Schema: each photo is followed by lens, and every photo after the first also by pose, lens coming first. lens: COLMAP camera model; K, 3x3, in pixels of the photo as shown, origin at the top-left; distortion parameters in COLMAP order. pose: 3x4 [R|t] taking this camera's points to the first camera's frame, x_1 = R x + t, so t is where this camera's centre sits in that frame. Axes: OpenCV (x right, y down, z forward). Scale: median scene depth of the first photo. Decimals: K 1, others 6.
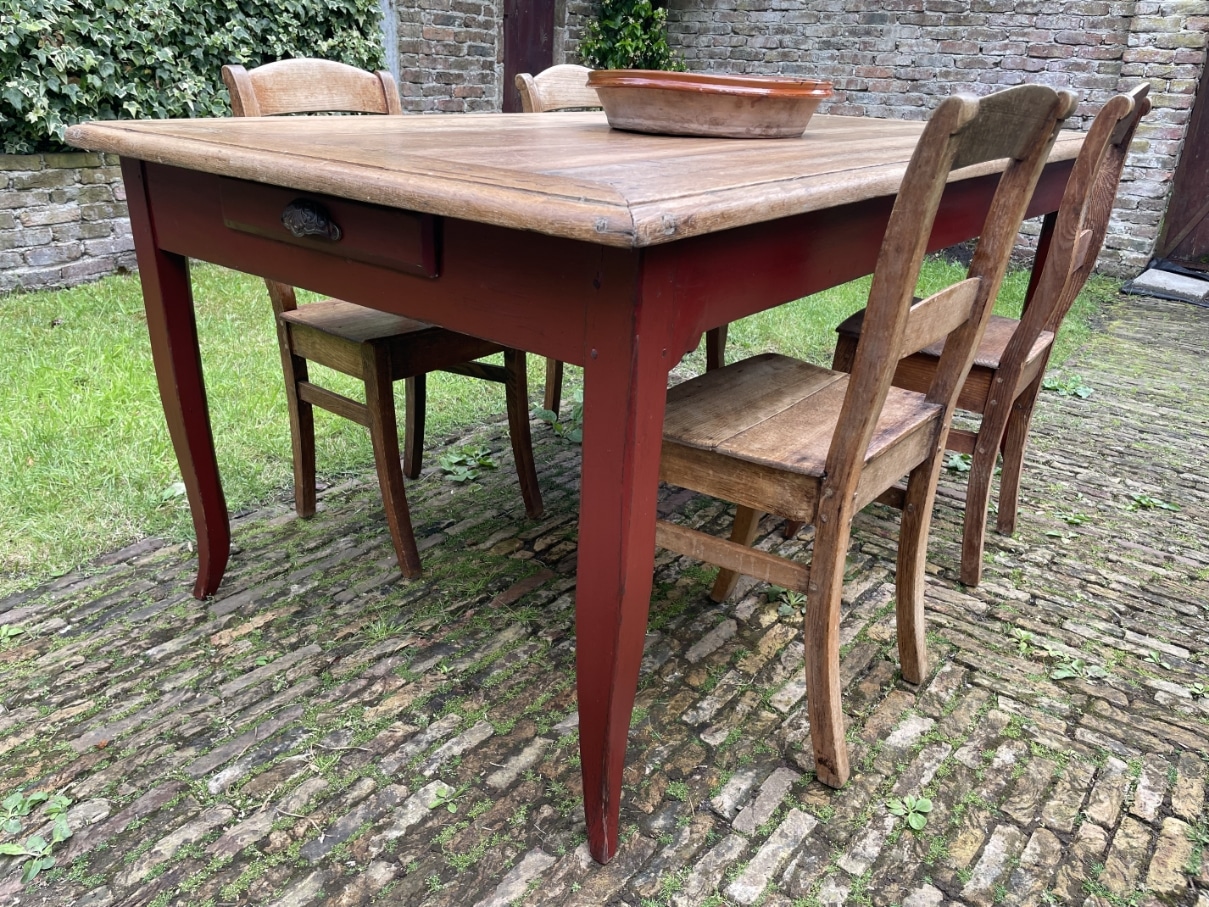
lens RADIAL K [[924.4, 0, 592.5], [0, 924.4, 454.3], [0, 0, 1]] dist [0.091361, -0.130417]
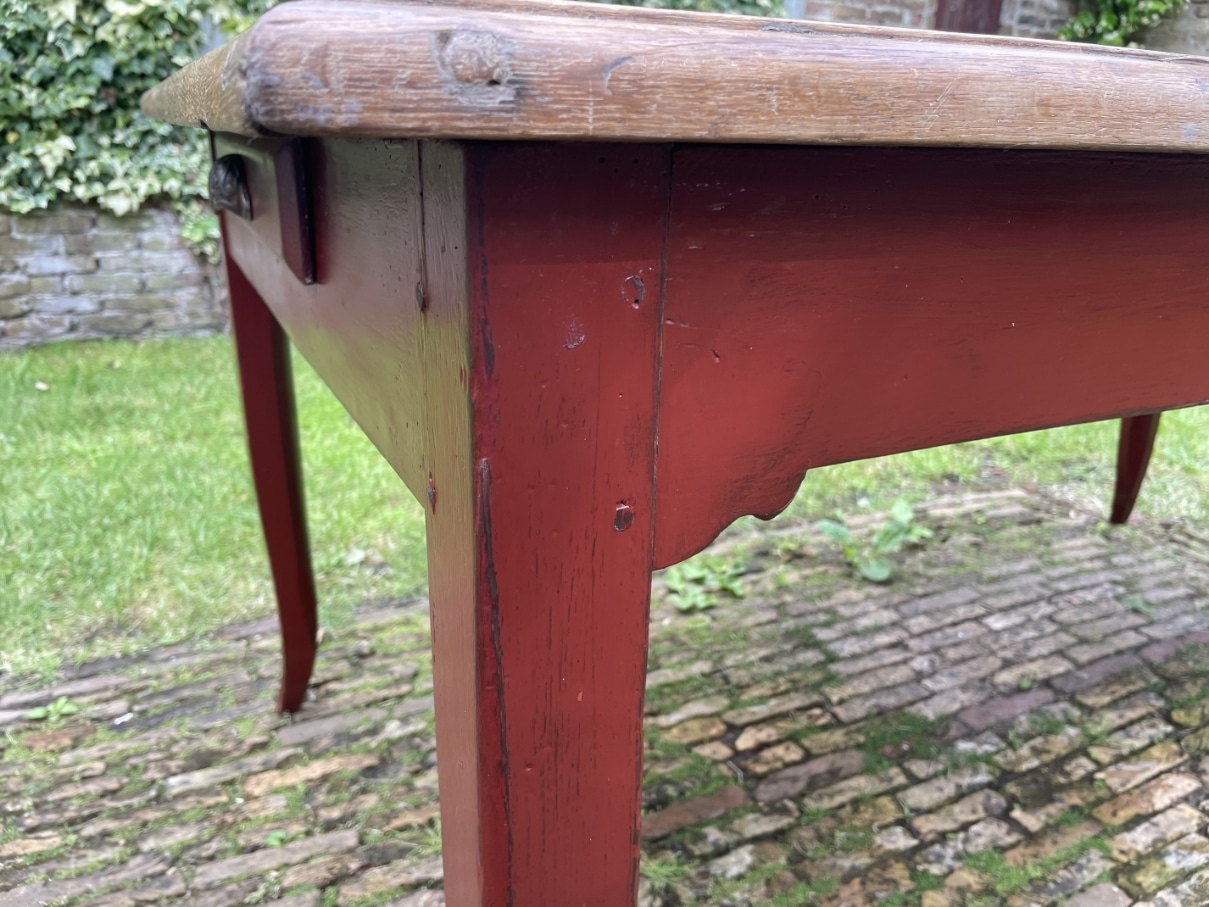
lens RADIAL K [[924.4, 0, 608.0], [0, 924.4, 442.8], [0, 0, 1]] dist [0.091361, -0.130417]
pose [[0.905236, 0.121433, -0.407188, 0.124231], [-0.155441, 0.986509, -0.051365, -0.075972], [0.395457, 0.109791, 0.911899, 0.432461]]
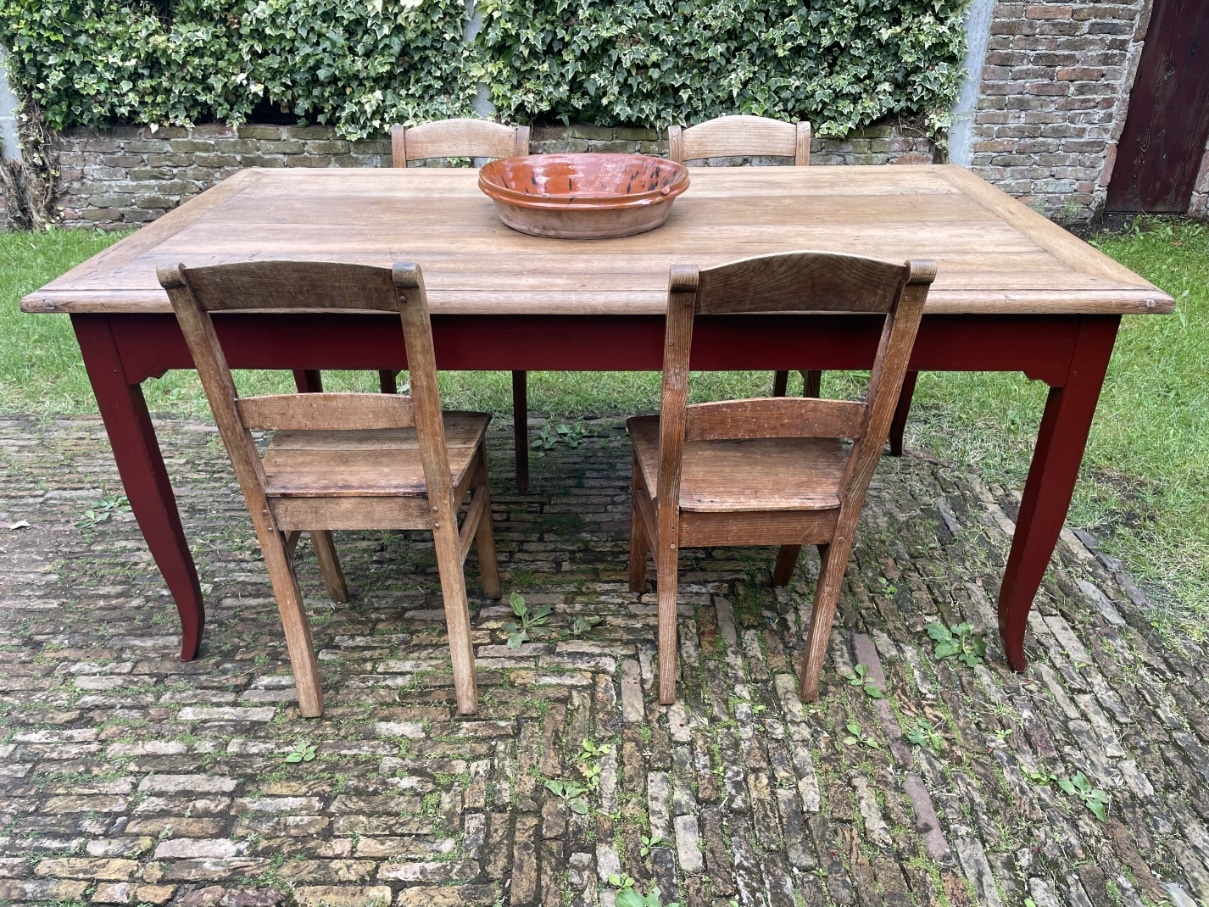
lens RADIAL K [[924.4, 0, 589.2], [0, 924.4, 454.4], [0, 0, 1]] dist [0.091361, -0.130417]
pose [[0.604689, 0.337589, -0.721377, 1.193444], [-0.278280, 0.938196, 0.205789, -0.353382], [0.746265, 0.076306, 0.661261, 0.317644]]
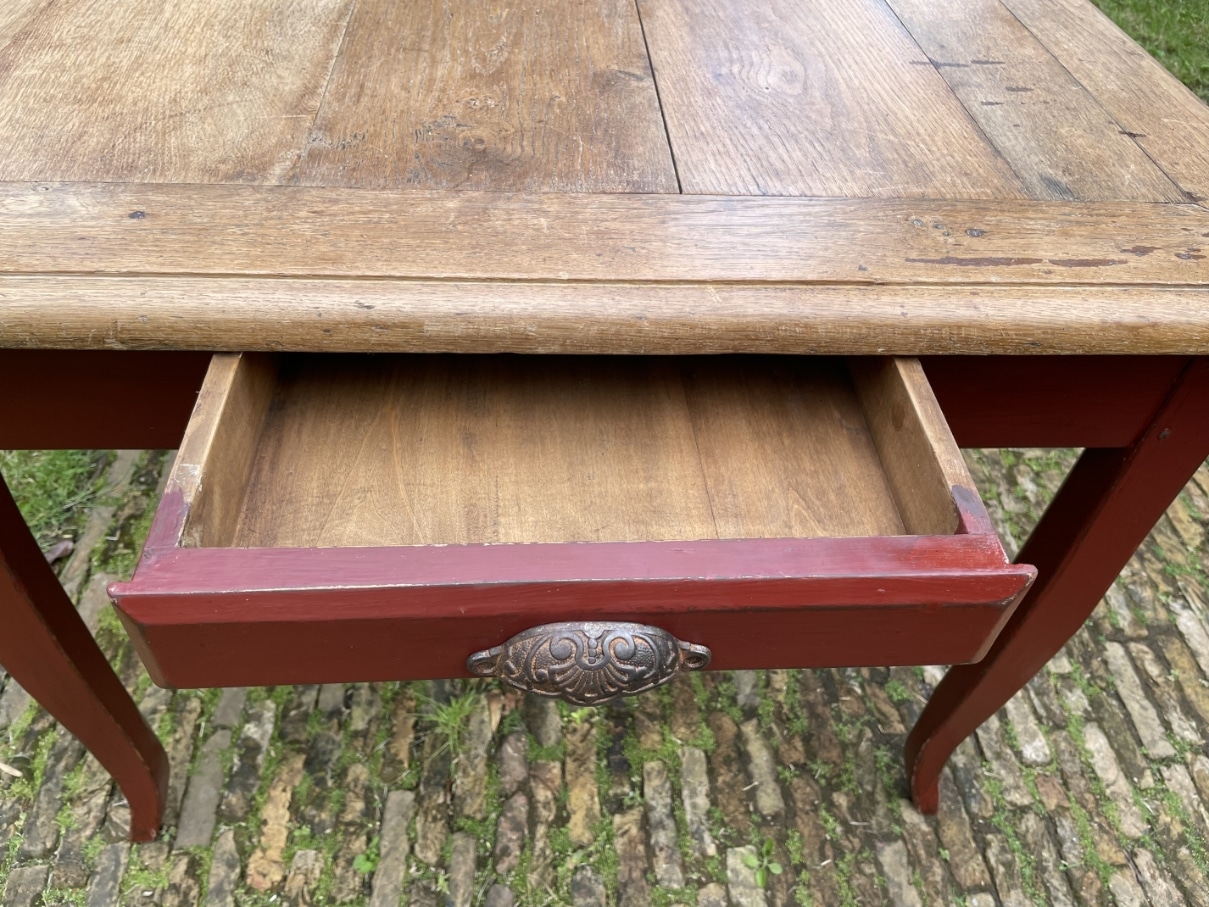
lens RADIAL K [[924.4, 0, 611.0], [0, 924.4, 439.6], [0, 0, 1]] dist [0.091361, -0.130417]
pose [[0.741371, -0.464412, 0.484449, -0.416094], [0.233755, 0.855373, 0.462272, -0.335398], [-0.629069, -0.229472, 0.742708, 0.446148]]
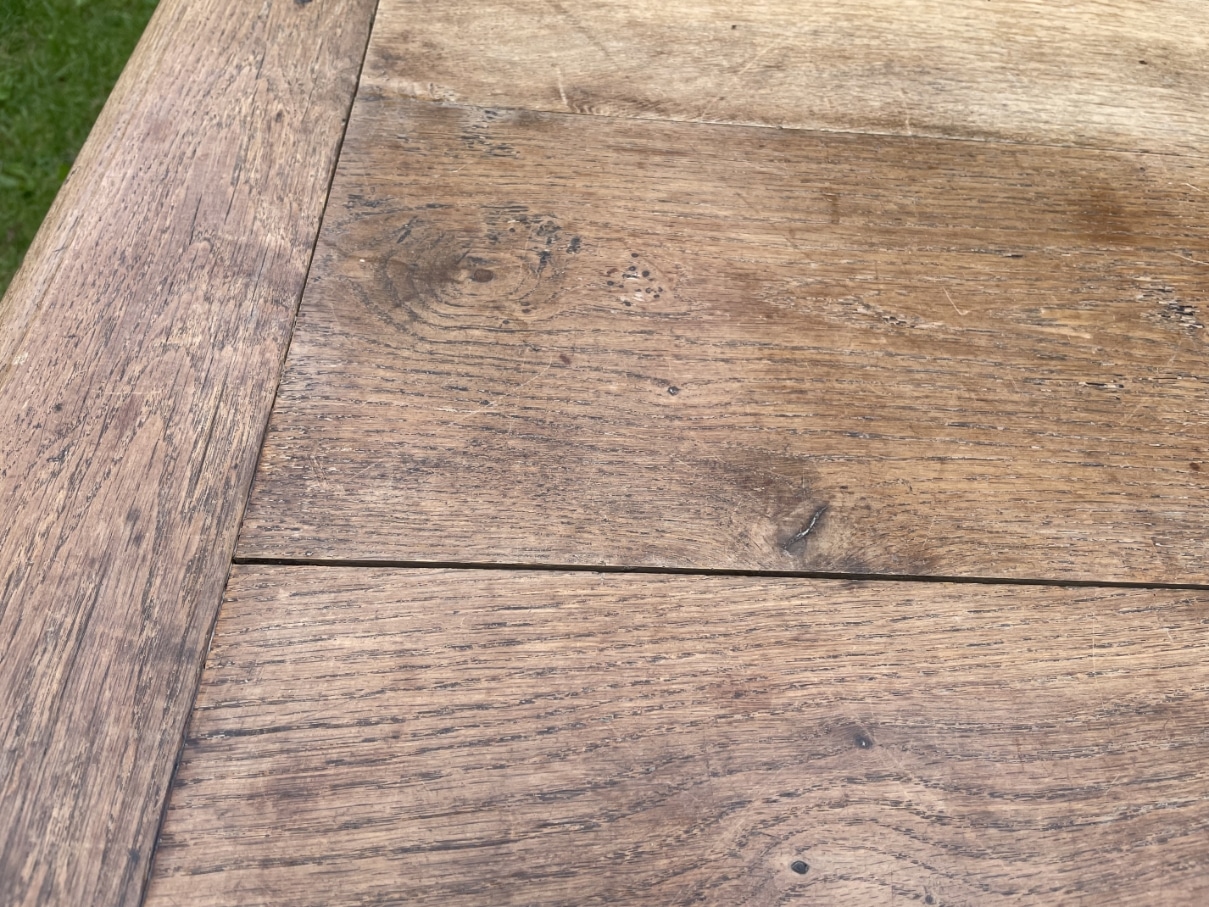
lens RADIAL K [[924.4, 0, 609.2], [0, 924.4, 446.1], [0, 0, 1]] dist [0.091361, -0.130417]
pose [[0.636362, 0.627458, -0.448710, -0.047407], [-0.357960, 0.755468, 0.548756, -0.379802], [0.683307, -0.188587, 0.705356, 0.663105]]
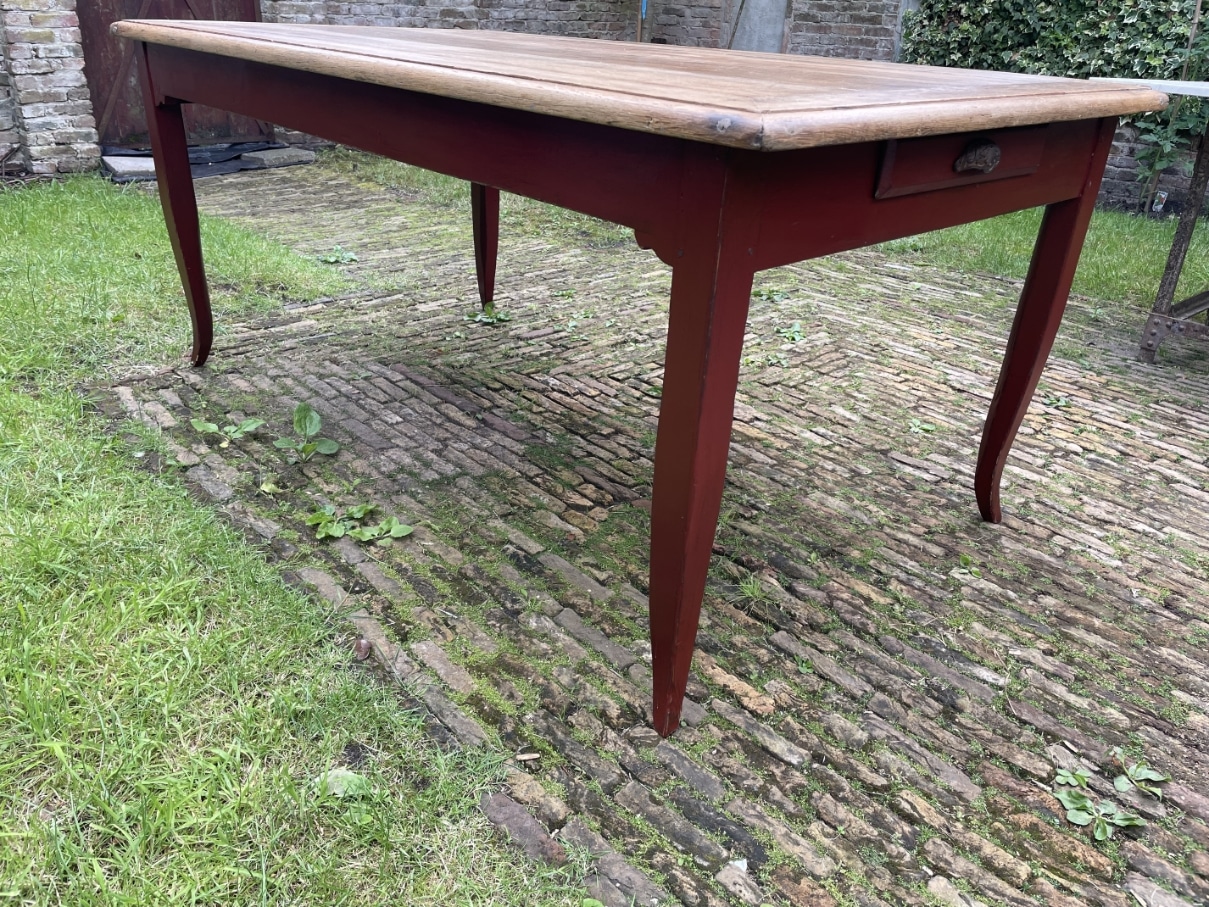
lens RADIAL K [[924.4, 0, 602.8], [0, 924.4, 432.9], [0, 0, 1]] dist [0.091361, -0.130417]
pose [[0.158420, -0.440305, 0.883762, -1.116194], [0.346938, 0.862814, 0.367677, -0.396543], [-0.924412, 0.248363, 0.289445, 0.876353]]
